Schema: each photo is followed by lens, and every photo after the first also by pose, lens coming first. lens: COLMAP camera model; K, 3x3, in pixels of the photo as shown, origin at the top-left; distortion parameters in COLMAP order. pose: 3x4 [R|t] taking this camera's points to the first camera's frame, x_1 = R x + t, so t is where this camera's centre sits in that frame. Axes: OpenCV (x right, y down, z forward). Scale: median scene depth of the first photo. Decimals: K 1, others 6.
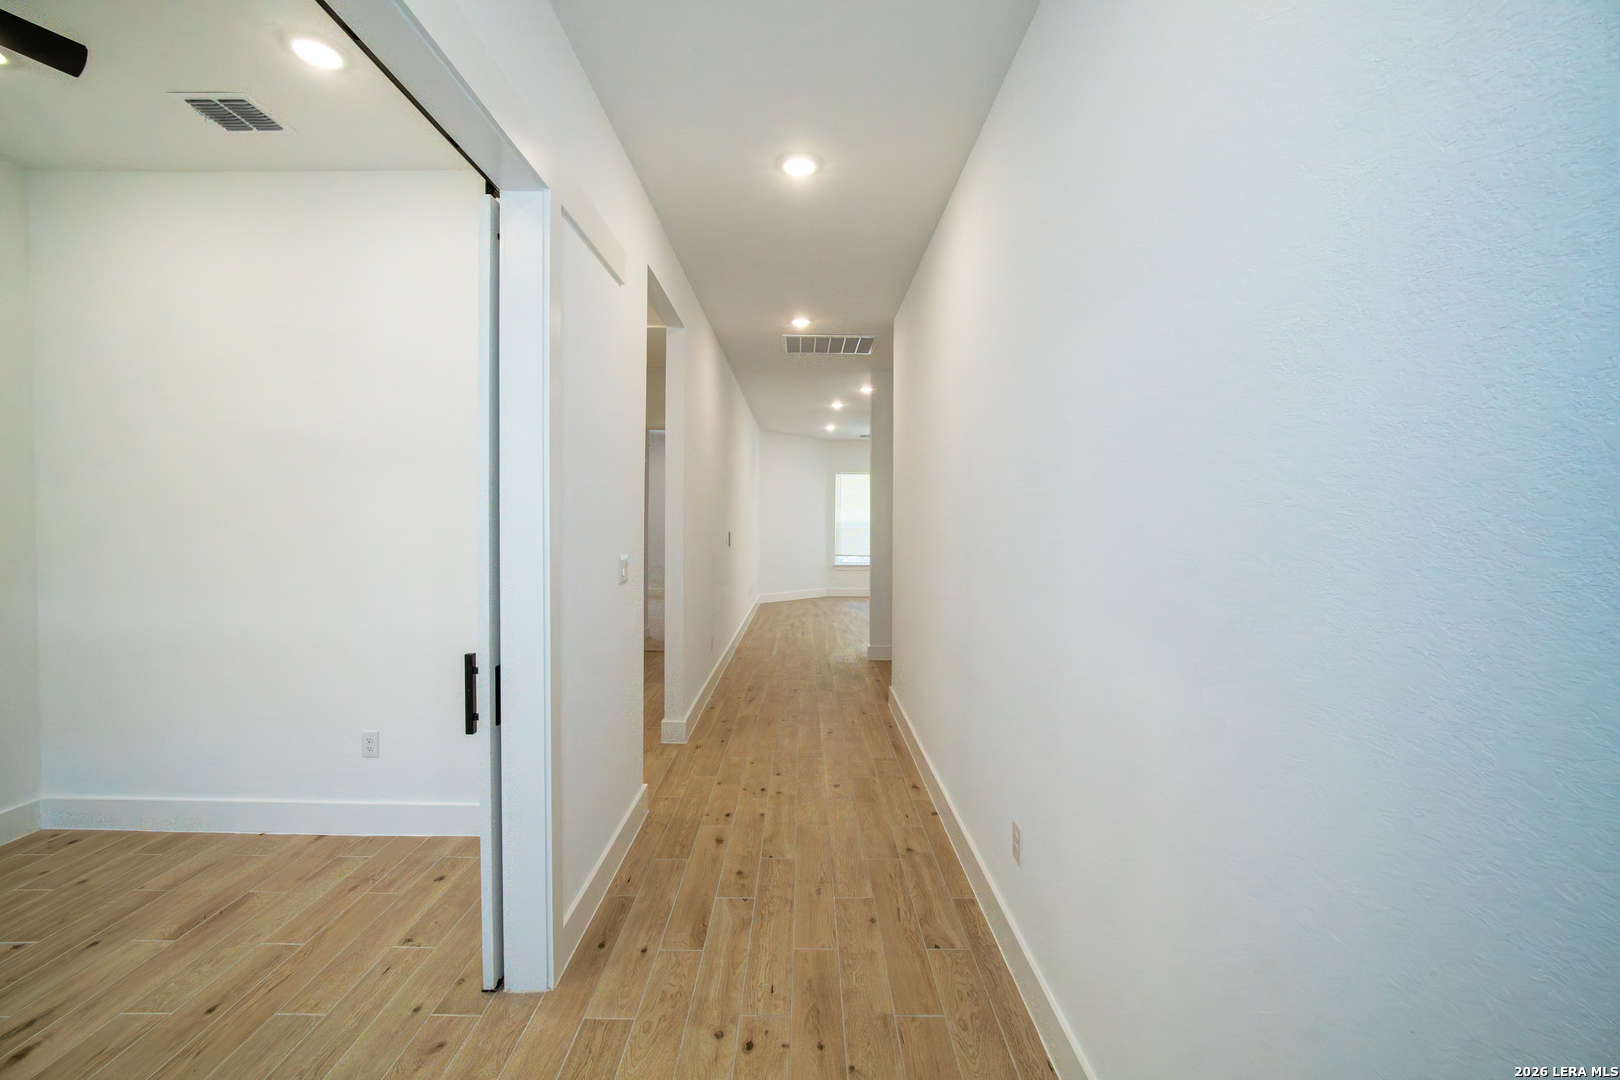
lens RADIAL K [[648.8, 0, 807.9], [0, 648.8, 533.9], [0, 0, 1]] dist [-0.010868, 0.000039]
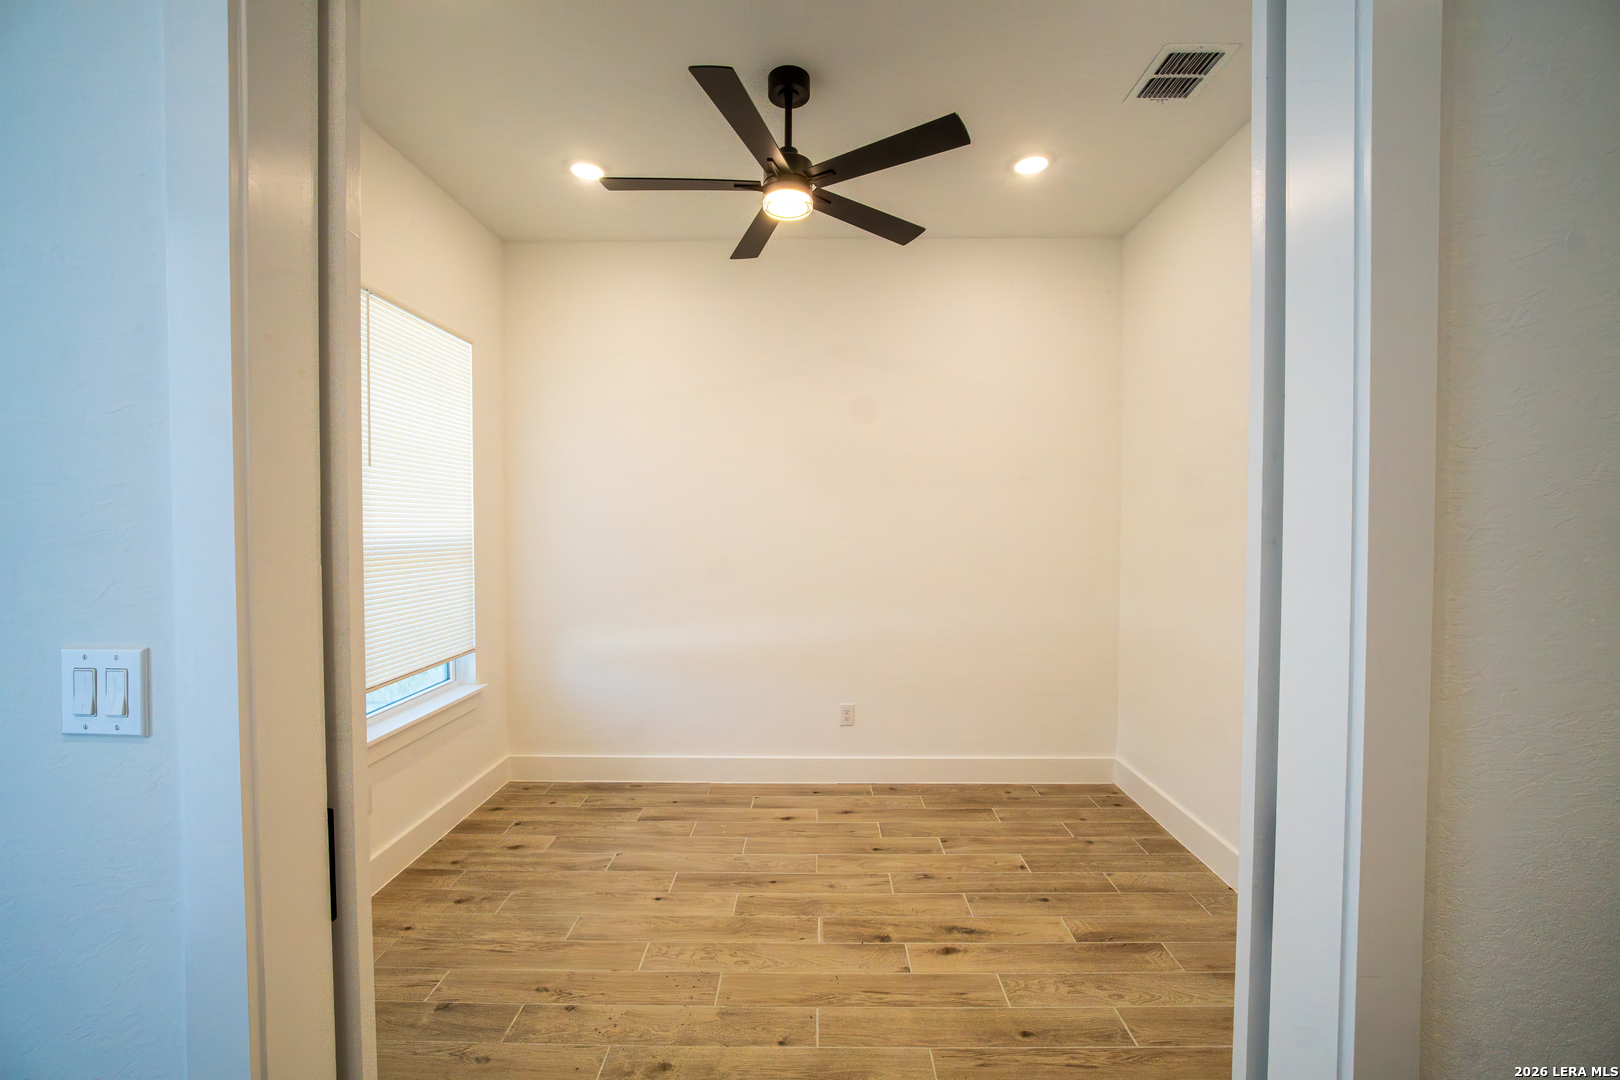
lens RADIAL K [[648.8, 0, 802.6], [0, 648.8, 538.5], [0, 0, 1]] dist [-0.010868, 0.000039]
pose [[-0.020748, 0.016449, -0.999649, 0.031270], [-0.016075, 0.999730, 0.016784, -0.014867], [0.999656, 0.016417, -0.020478, 0.553023]]
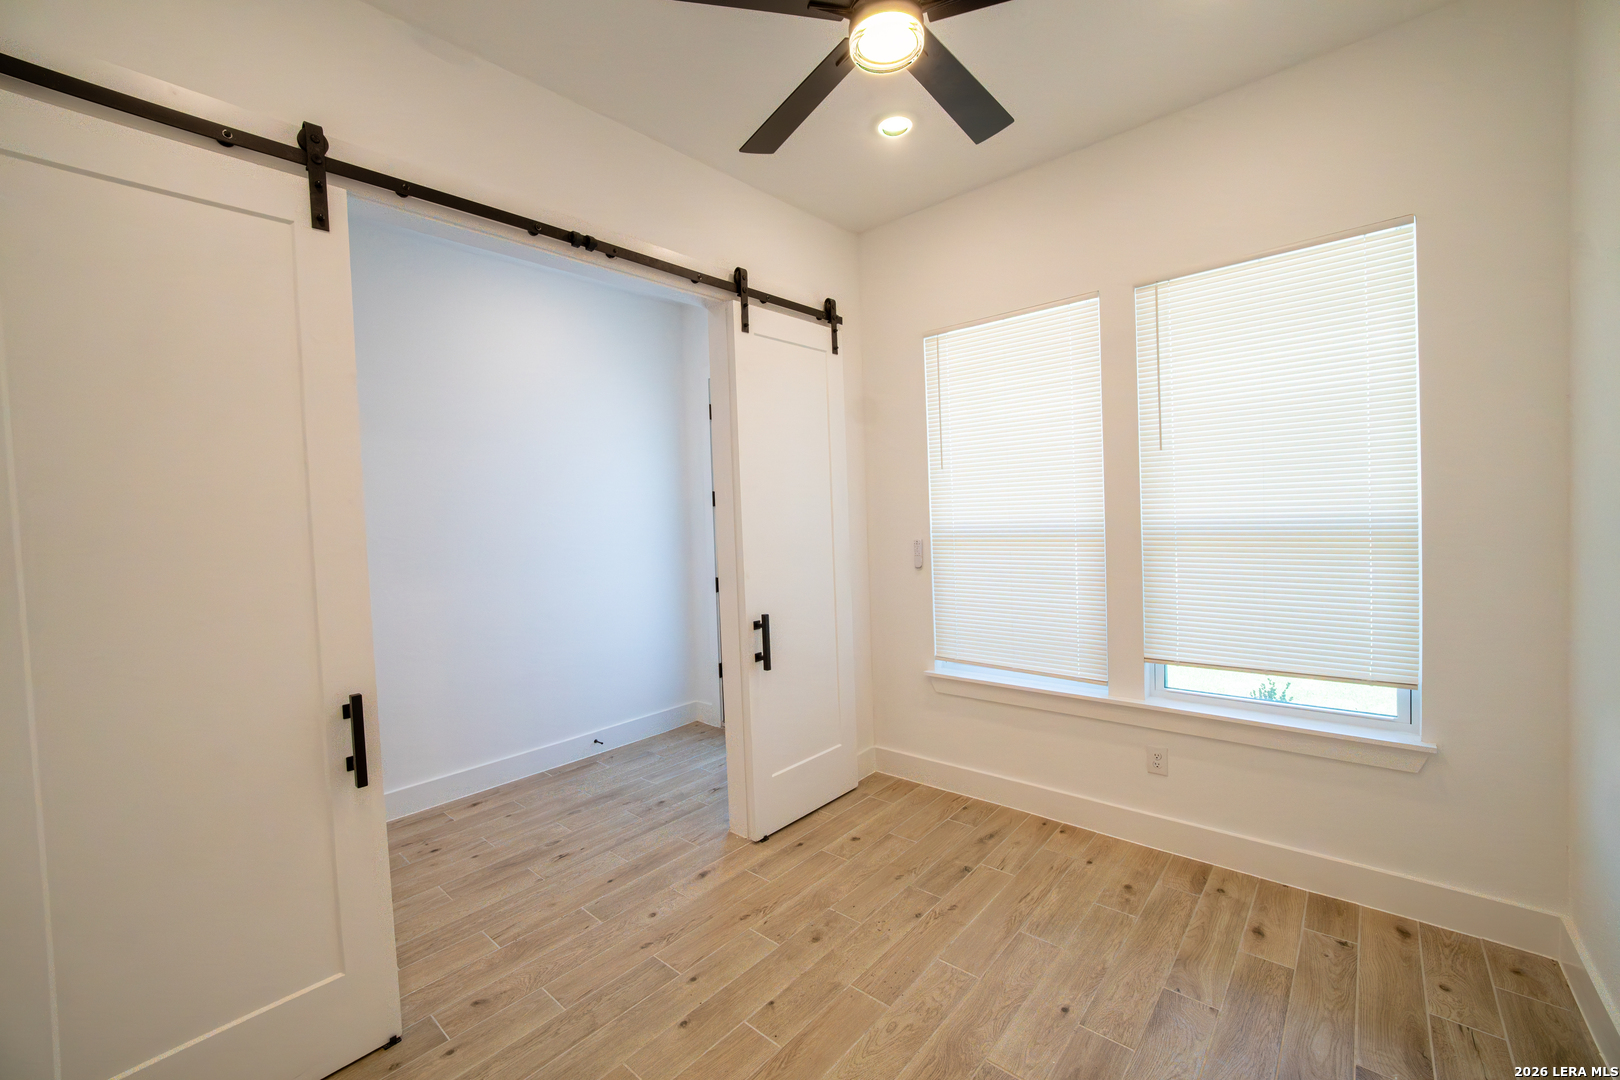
lens RADIAL K [[648.8, 0, 801.5], [0, 648.8, 535.1], [0, 0, 1]] dist [-0.010868, 0.000039]
pose [[-0.748572, -0.001969, 0.663050, -1.345624], [0.041328, 0.997913, 0.049621, -0.038267], [-0.661764, 0.064547, -0.746928, 1.092076]]
